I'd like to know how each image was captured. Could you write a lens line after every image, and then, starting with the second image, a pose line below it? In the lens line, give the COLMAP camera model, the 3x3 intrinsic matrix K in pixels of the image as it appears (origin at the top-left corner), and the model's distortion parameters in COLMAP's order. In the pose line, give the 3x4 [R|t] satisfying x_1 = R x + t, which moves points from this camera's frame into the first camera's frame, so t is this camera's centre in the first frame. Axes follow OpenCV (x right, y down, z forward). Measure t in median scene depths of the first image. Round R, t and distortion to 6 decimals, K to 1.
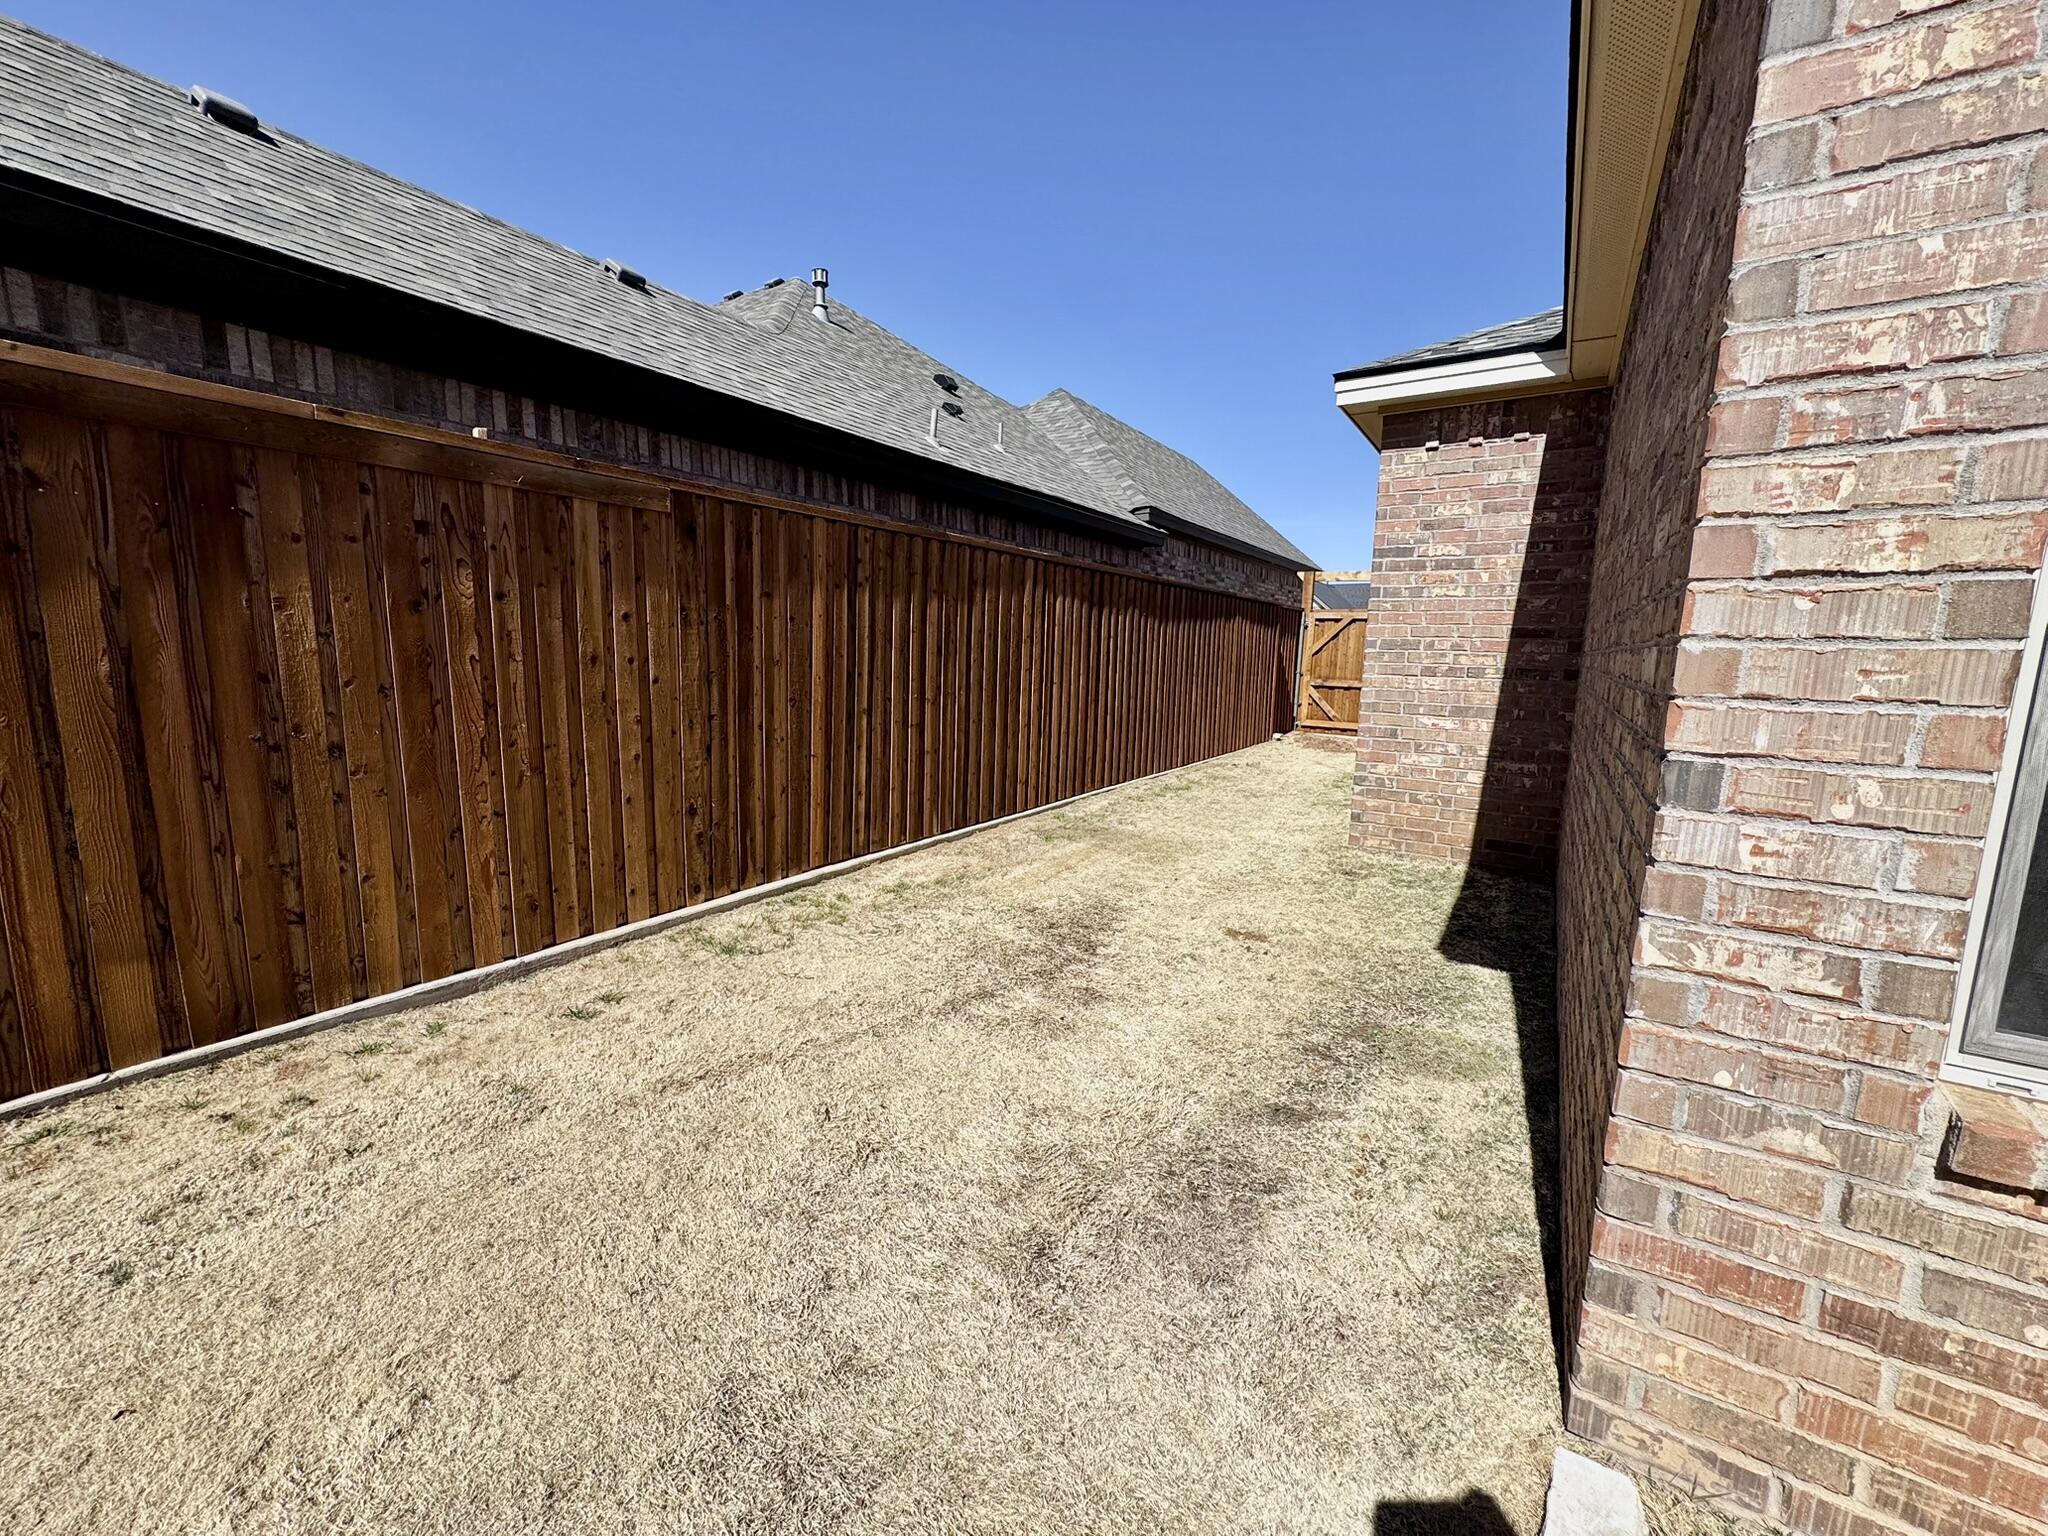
lens RADIAL K [[820.7, 0, 1021.0], [0, 820.7, 769.0], [0, 0, 1]] dist [-0.005188, 0.001403]
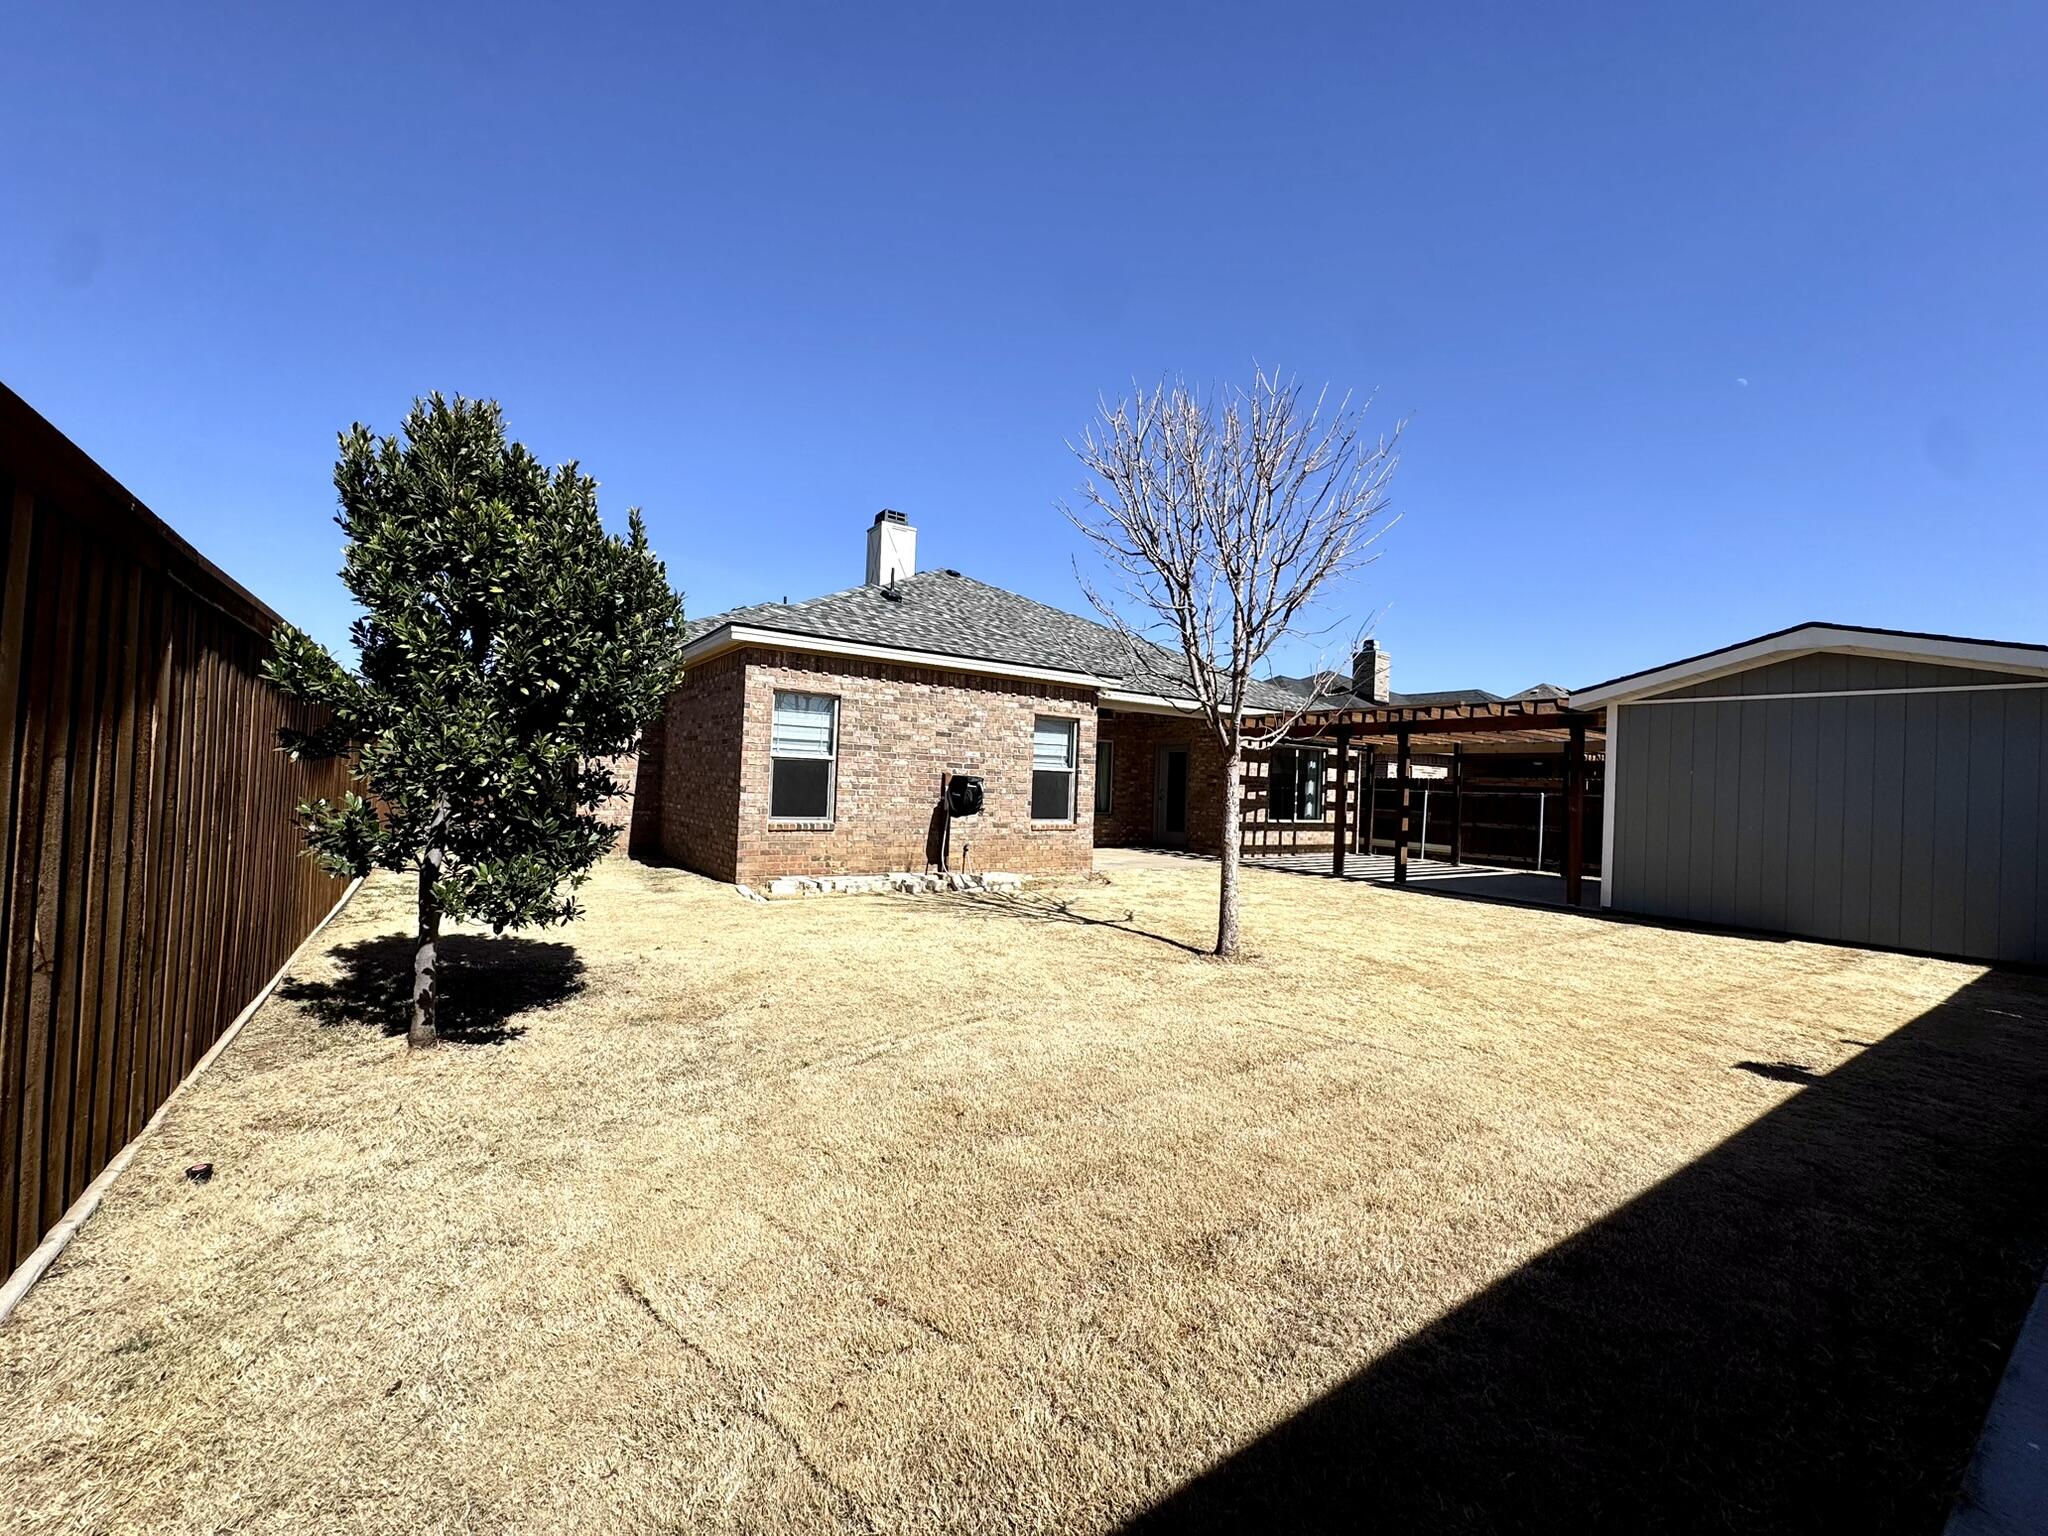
lens RADIAL K [[820.7, 0, 1023.7], [0, 820.7, 768.3], [0, 0, 1]] dist [-0.005188, 0.001403]
pose [[0.385338, 0.011864, 0.922699, -5.854857], [0.102217, 0.993215, -0.055458, 0.565818], [-0.917097, 0.115685, 0.381511, -4.874982]]
